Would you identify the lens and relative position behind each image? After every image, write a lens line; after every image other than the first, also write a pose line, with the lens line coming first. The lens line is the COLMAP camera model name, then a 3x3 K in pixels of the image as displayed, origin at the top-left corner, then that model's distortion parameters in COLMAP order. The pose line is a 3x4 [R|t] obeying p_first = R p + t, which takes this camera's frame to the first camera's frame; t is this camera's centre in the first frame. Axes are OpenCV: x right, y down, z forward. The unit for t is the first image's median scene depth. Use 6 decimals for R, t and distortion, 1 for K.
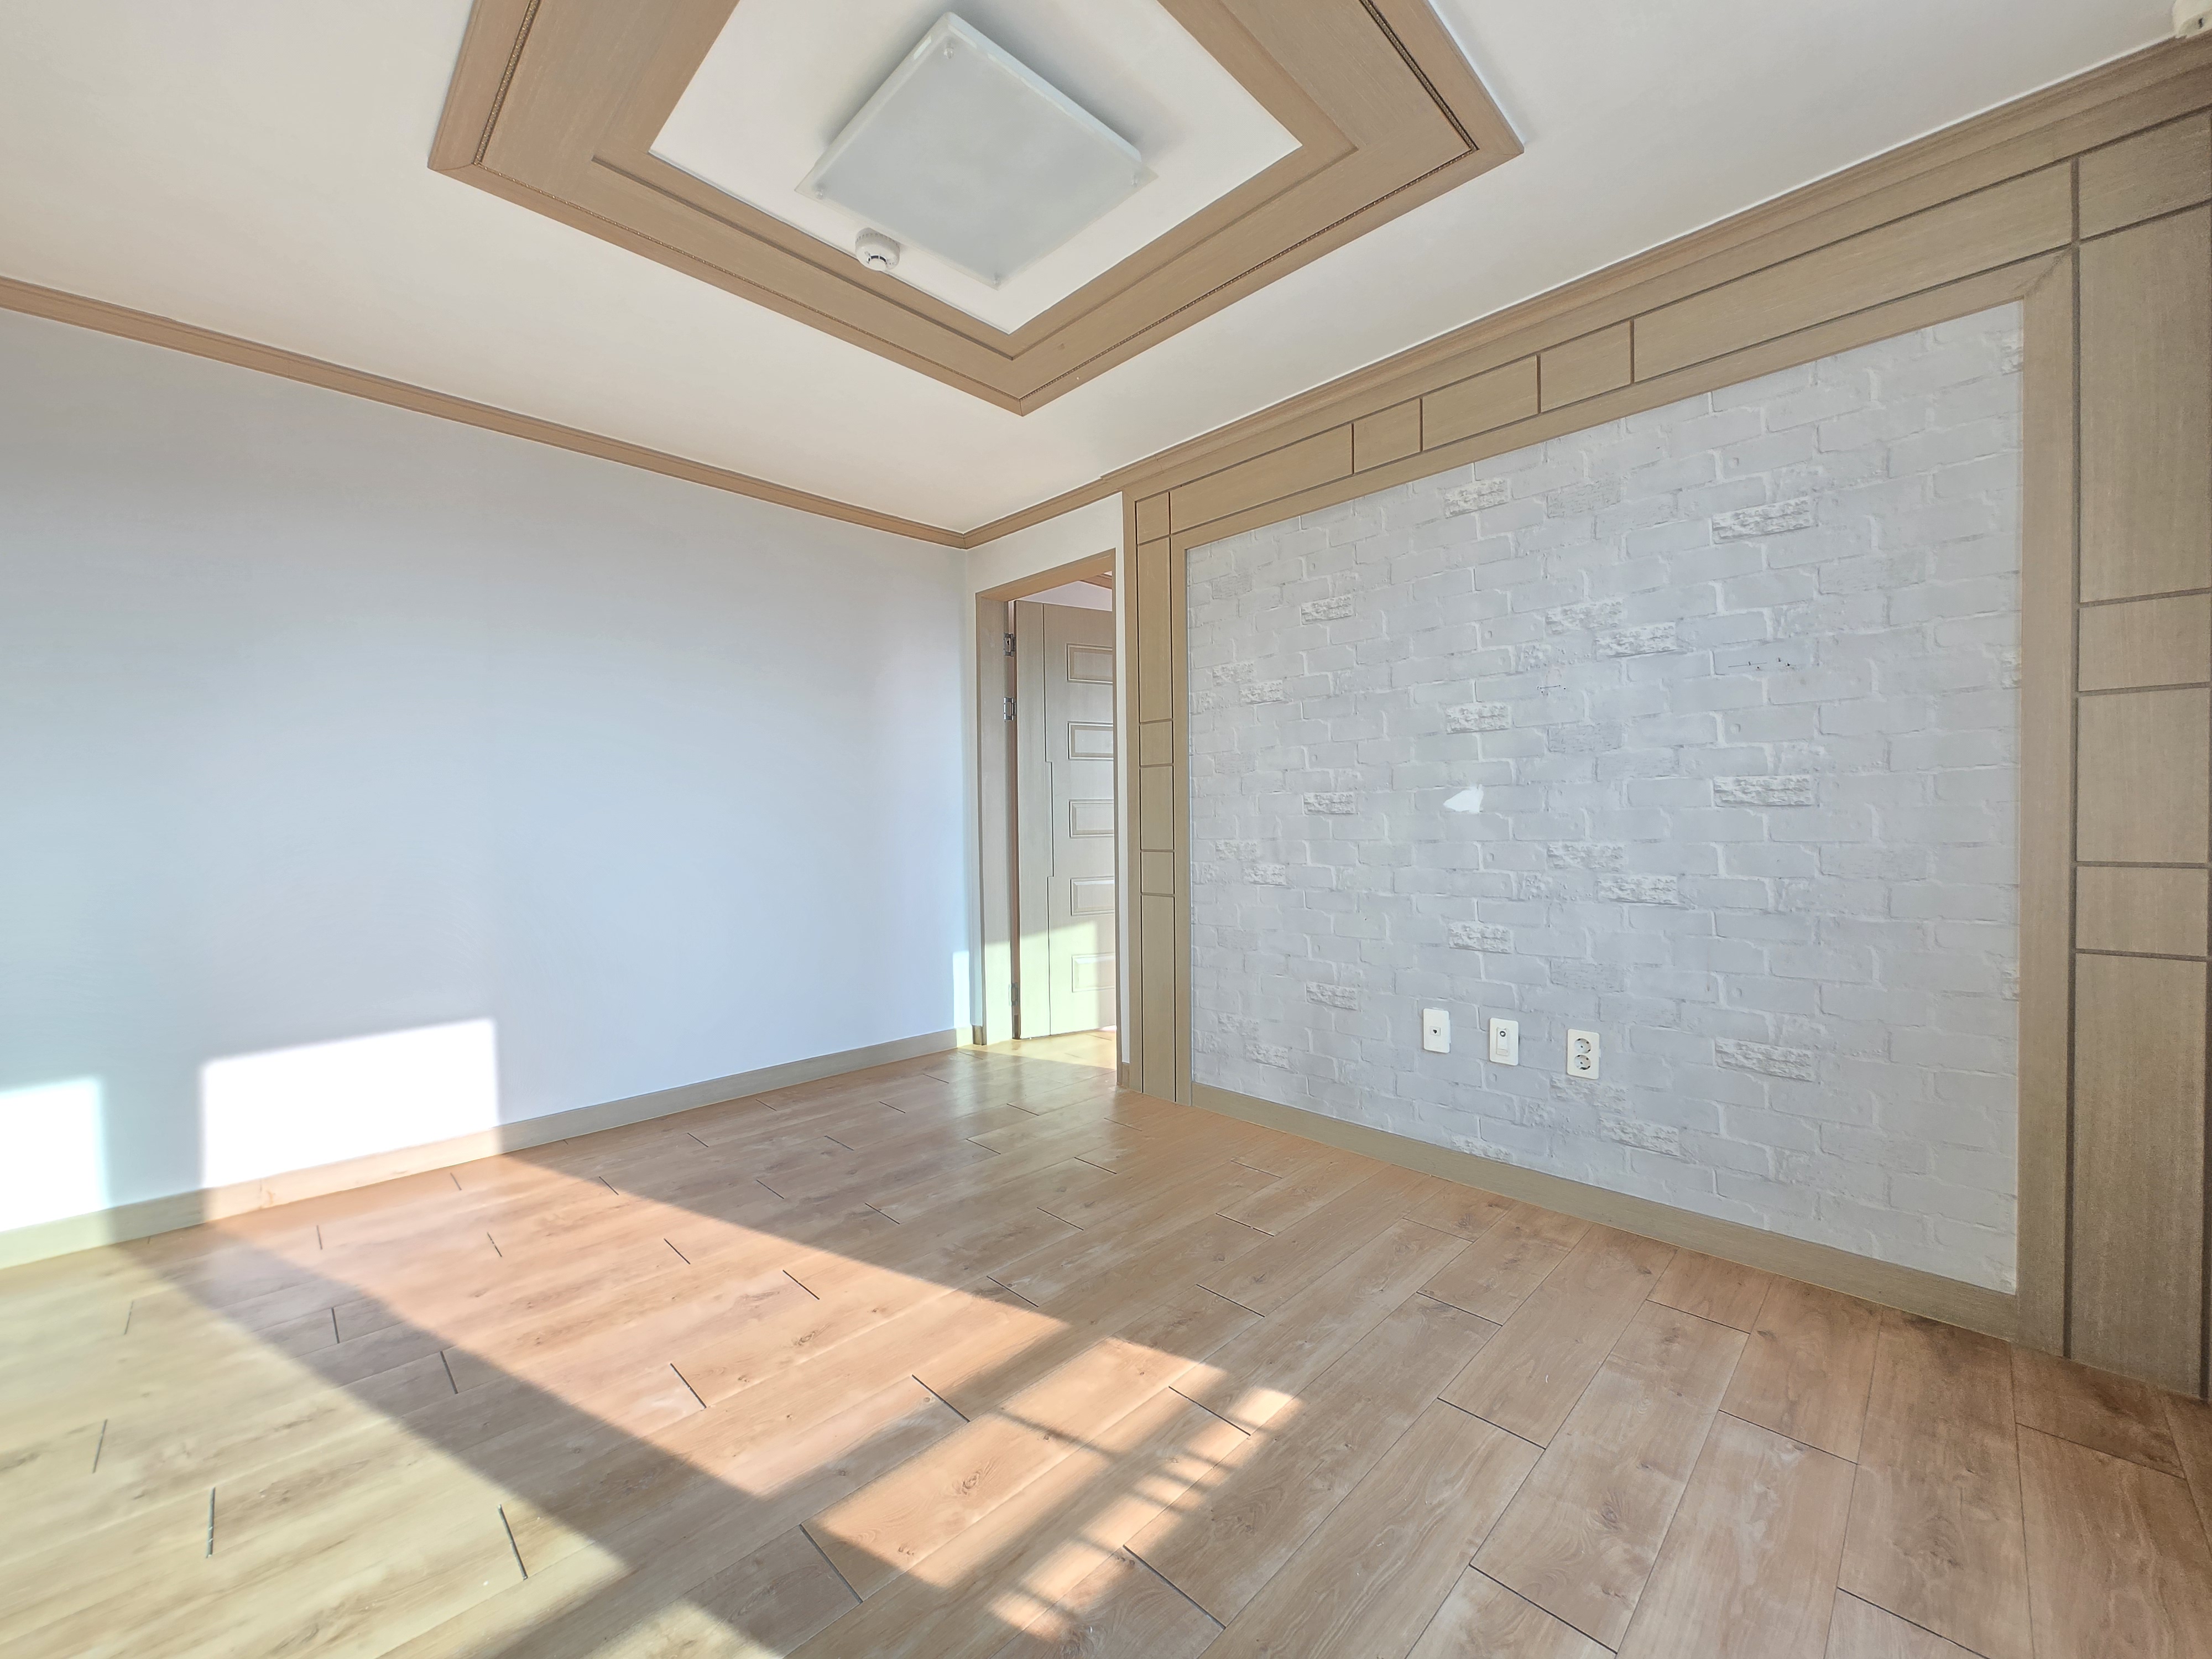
lens RADIAL K [[864.0, 0, 1101.4], [0, 864.0, 831.0], [0, 0, 1]] dist [-0.000008, -0.000133]
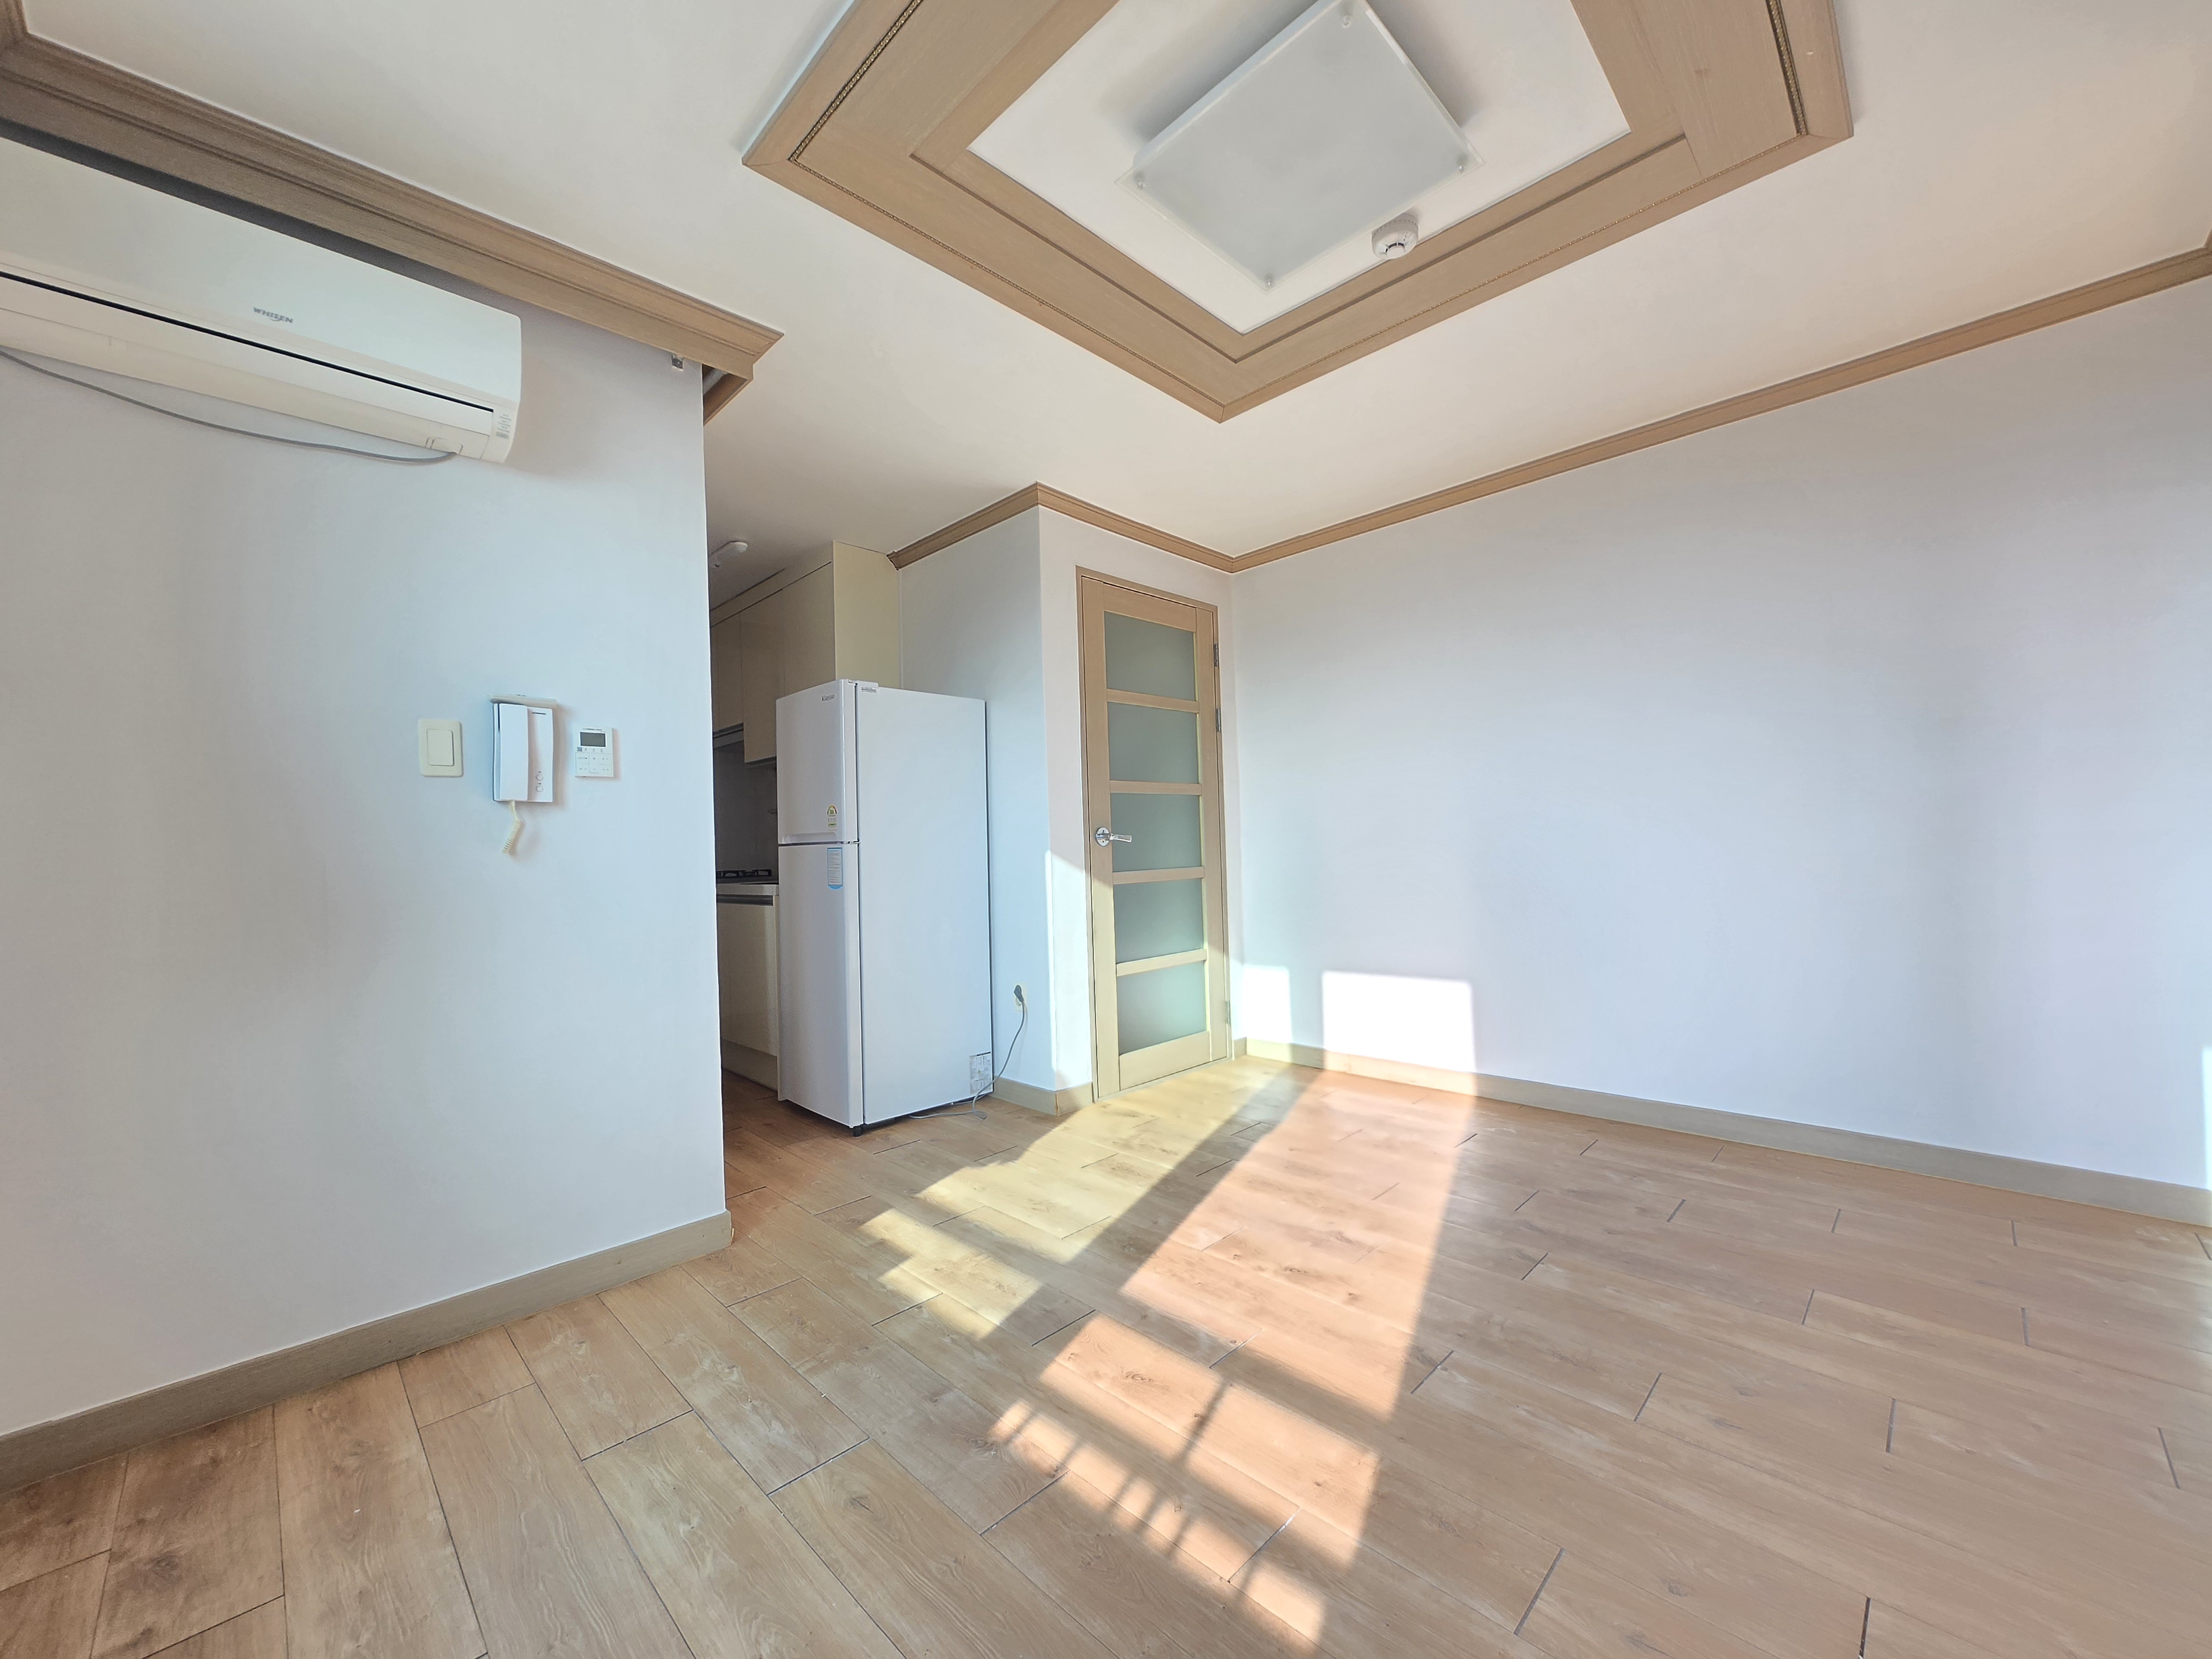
lens RADIAL K [[864.0, 0, 1093.6], [0, 864.0, 833.9], [0, 0, 1]] dist [-0.000008, -0.000133]
pose [[-0.003246, -0.004396, -0.999985, 0.657791], [0.021877, 0.999751, -0.004466, -0.001131], [0.999755, -0.021891, -0.003149, 0.594484]]
